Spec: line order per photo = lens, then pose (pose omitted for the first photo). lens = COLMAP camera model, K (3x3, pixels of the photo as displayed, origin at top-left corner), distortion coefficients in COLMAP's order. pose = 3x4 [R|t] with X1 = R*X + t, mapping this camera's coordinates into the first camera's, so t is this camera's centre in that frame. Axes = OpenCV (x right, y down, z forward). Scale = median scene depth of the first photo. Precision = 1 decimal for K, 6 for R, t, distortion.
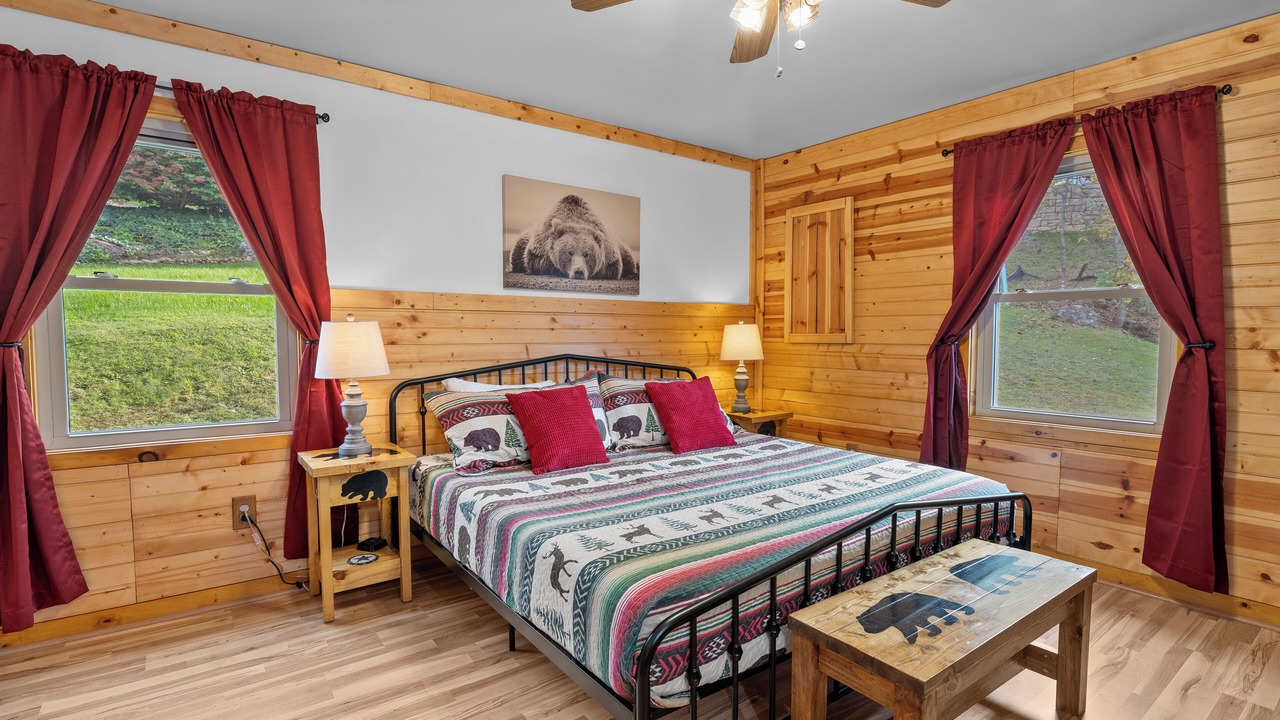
lens RADIAL K [[625.7, 0, 648.3], [0, 625.7, 366.0], [0, 0, 1]] dist [0.002128, -0.009115]
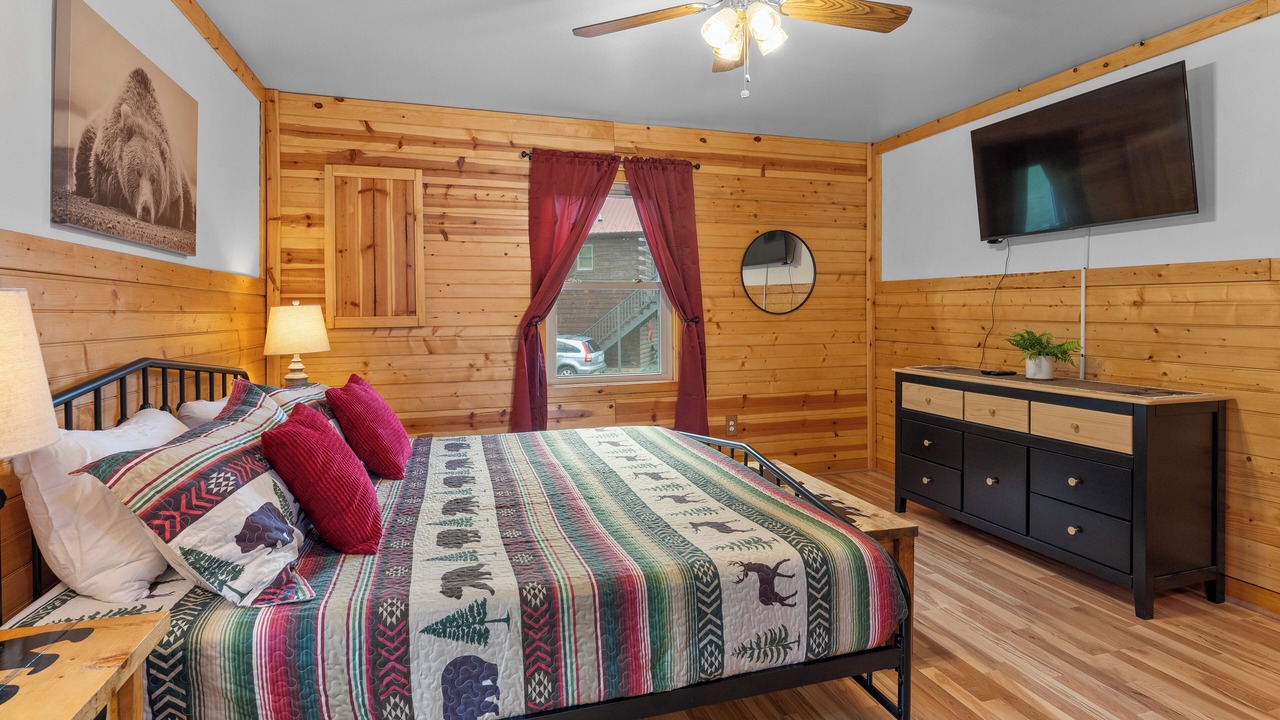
lens RADIAL K [[625.7, 0, 677.3], [0, 625.7, 309.3], [0, 0, 1]] dist [0.002128, -0.009115]
pose [[0.318919, 0.001115, 0.947781, -0.467086], [0.059291, 0.998017, -0.021125, -0.021273], [-0.945926, 0.062932, 0.318220, 0.373197]]
